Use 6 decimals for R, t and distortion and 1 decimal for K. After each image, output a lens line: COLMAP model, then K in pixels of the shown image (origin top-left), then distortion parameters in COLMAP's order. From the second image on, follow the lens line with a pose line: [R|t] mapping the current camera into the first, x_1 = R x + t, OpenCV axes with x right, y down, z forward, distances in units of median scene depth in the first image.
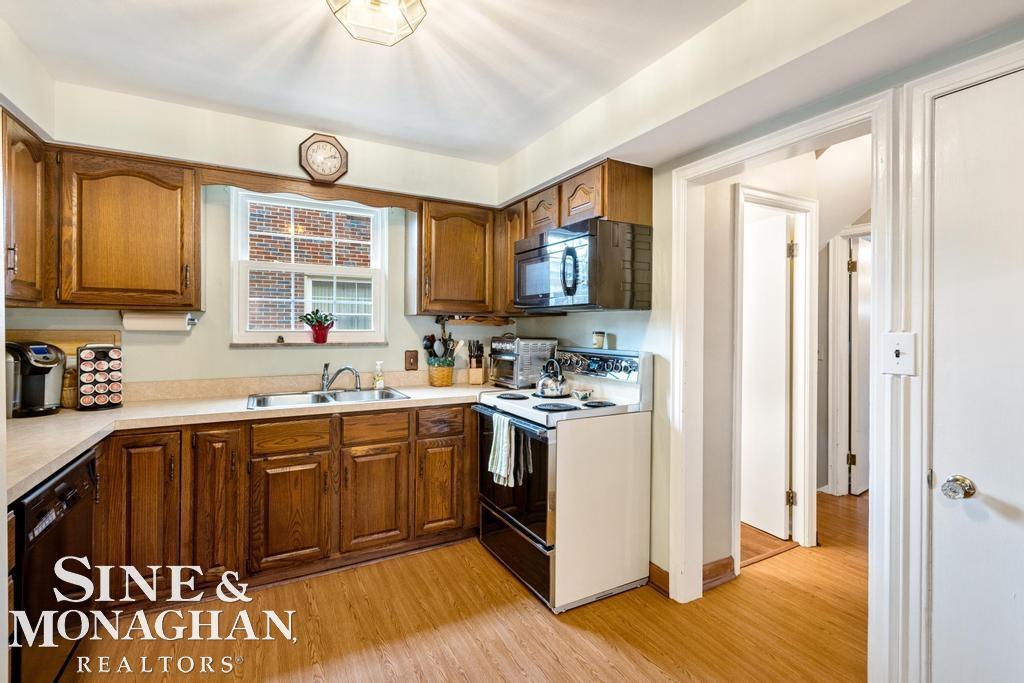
lens RADIAL K [[459.8, 0, 508.5], [0, 459.8, 337.6], [0, 0, 1]] dist [0.001657, -0.000018]
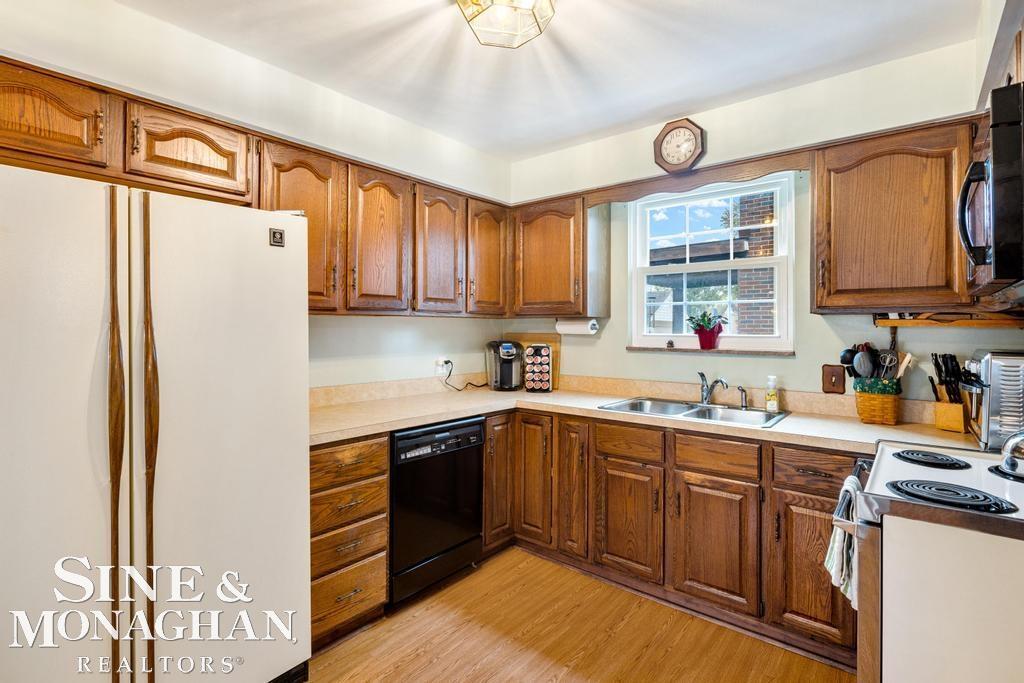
lens RADIAL K [[496.8, 0, 508.3], [0, 496.8, 331.5], [0, 0, 1]] dist [0.004419, -0.000394]
pose [[0.383954, 0.000460, -0.923352, 0.387542], [-0.022302, 0.999713, -0.008775, -0.006765], [0.923083, 0.023962, 0.383854, 0.327489]]
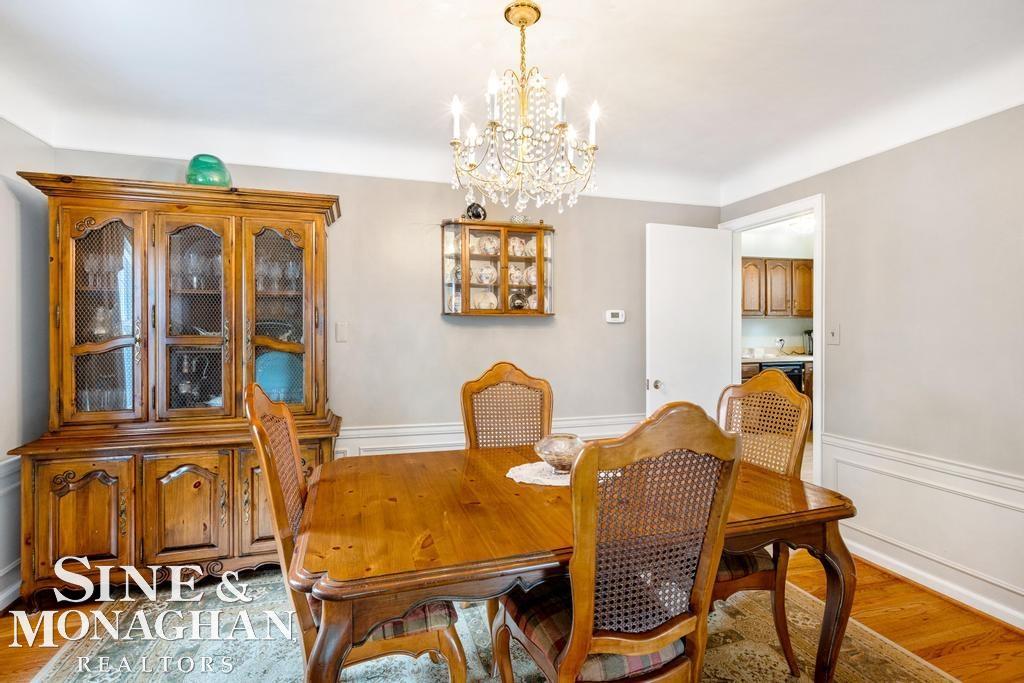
lens RADIAL K [[496.8, 0, 511.0], [0, 496.8, 335.4], [0, 0, 1]] dist [0.004419, -0.000394]
pose [[-0.197318, 0.004836, -0.980328, 2.006613], [-0.011263, 0.999911, 0.007199, 0.038353], [0.980275, 0.012462, -0.197246, -0.208676]]
